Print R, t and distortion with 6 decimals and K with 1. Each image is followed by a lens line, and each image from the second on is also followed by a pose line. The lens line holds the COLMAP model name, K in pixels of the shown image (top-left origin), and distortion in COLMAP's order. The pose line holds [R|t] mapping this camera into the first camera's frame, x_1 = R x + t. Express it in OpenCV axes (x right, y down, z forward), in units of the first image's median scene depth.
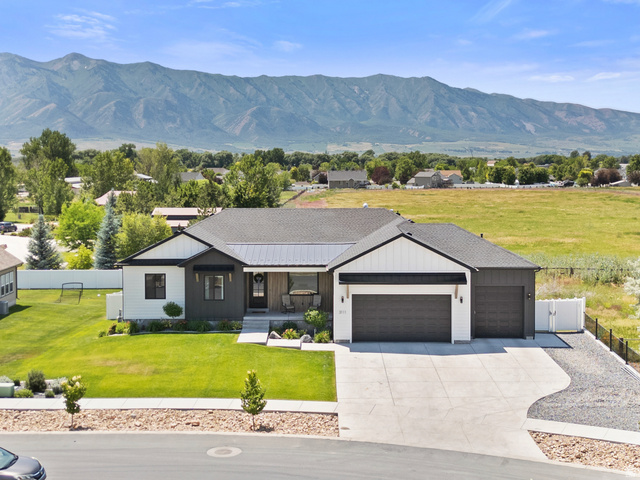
lens RADIAL K [[926.7, 0, 311.8], [0, 926.7, 225.7], [0, 0, 1]] dist [0.088442, 0.000000]
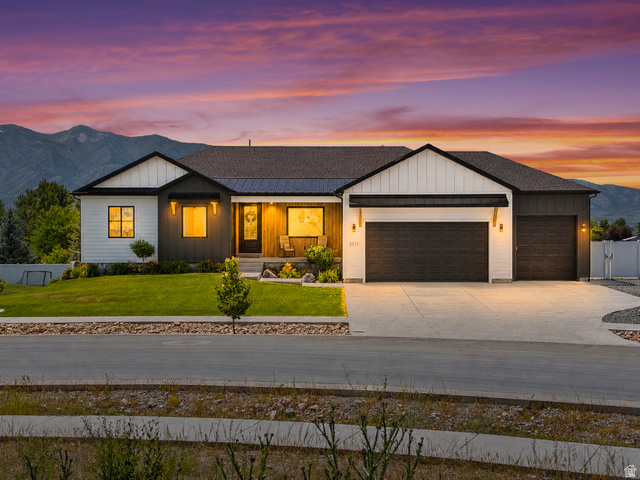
lens RADIAL K [[926.7, 0, 348.5], [0, 926.7, 249.7], [0, 0, 1]] dist [0.088442, 0.000000]
pose [[0.999523, 0.001465, 0.030864, 0.003521], [0.000299, 0.998371, -0.057057, 0.137636], [-0.030897, 0.057039, 0.997894, 0.191130]]
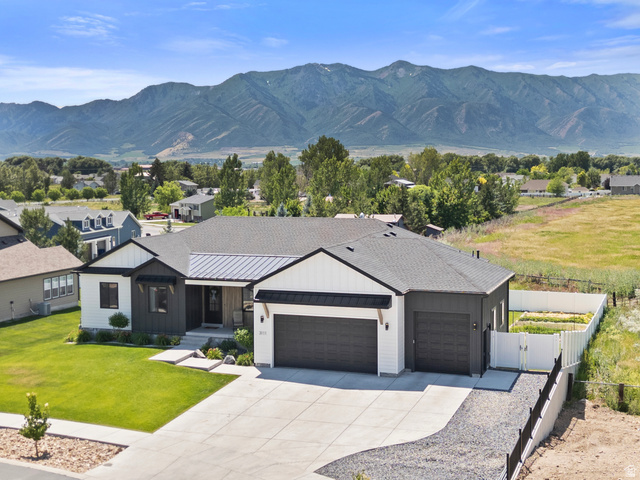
lens RADIAL K [[932.2, 0, 320.6], [0, 932.2, 238.4], [0, 0, 1]] dist [0.085899, 0.000000]
pose [[0.942221, 0.023116, -0.334192, 0.372630], [-0.020463, 0.999725, 0.011457, -0.010575], [0.334365, -0.003957, 0.942435, 0.151242]]
